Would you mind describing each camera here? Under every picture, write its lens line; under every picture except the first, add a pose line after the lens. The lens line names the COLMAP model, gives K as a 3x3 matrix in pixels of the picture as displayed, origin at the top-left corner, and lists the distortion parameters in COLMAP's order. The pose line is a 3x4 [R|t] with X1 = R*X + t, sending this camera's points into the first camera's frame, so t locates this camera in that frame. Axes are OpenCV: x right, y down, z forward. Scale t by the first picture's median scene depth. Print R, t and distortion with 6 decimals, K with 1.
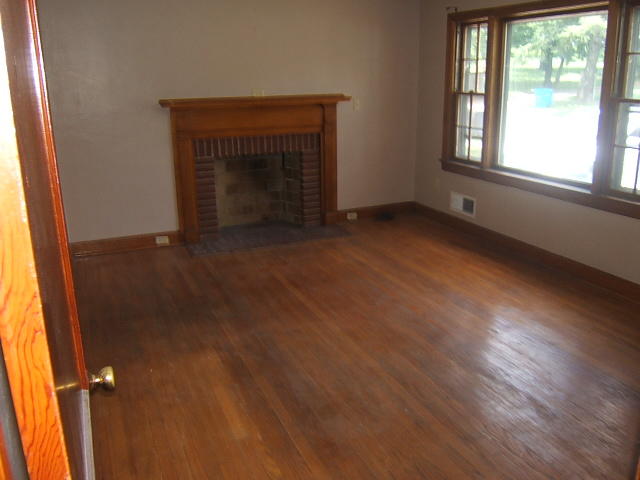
lens RADIAL K [[555.8, 0, 320.0], [0, 555.8, 240.0], [0, 0, 1]] dist [-0.036723, -0.013903]
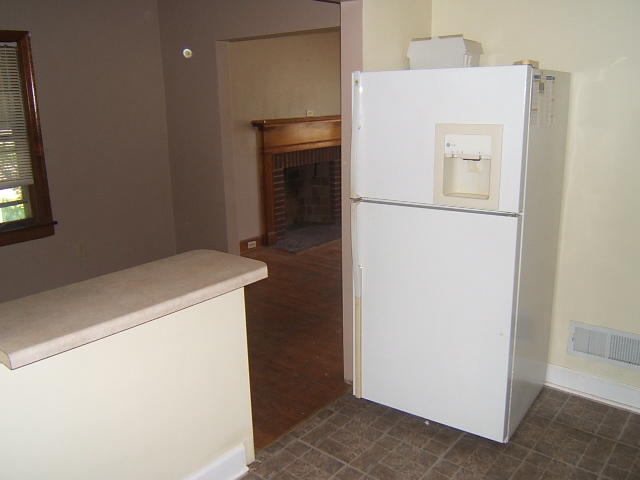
lens RADIAL K [[555.8, 0, 320.0], [0, 555.8, 240.0], [0, 0, 1]] dist [-0.036723, -0.013903]
pose [[0.892907, -0.122262, 0.433324, -0.644610], [0.142456, 0.989698, -0.014301, 0.026252], [-0.427112, 0.074499, 0.901125, -0.072940]]
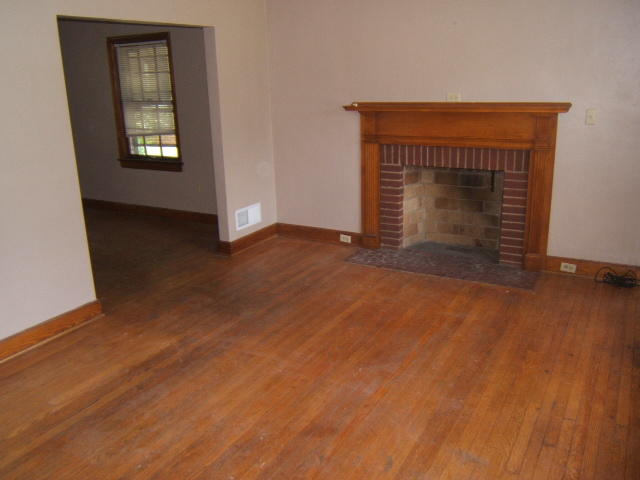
lens RADIAL K [[555.8, 0, 320.0], [0, 555.8, 240.0], [0, 0, 1]] dist [-0.036723, -0.013903]
pose [[0.591923, 0.224545, -0.774084, 0.477686], [-0.209232, 0.970293, 0.121466, -0.111609], [0.778363, 0.090064, 0.621321, 0.325156]]
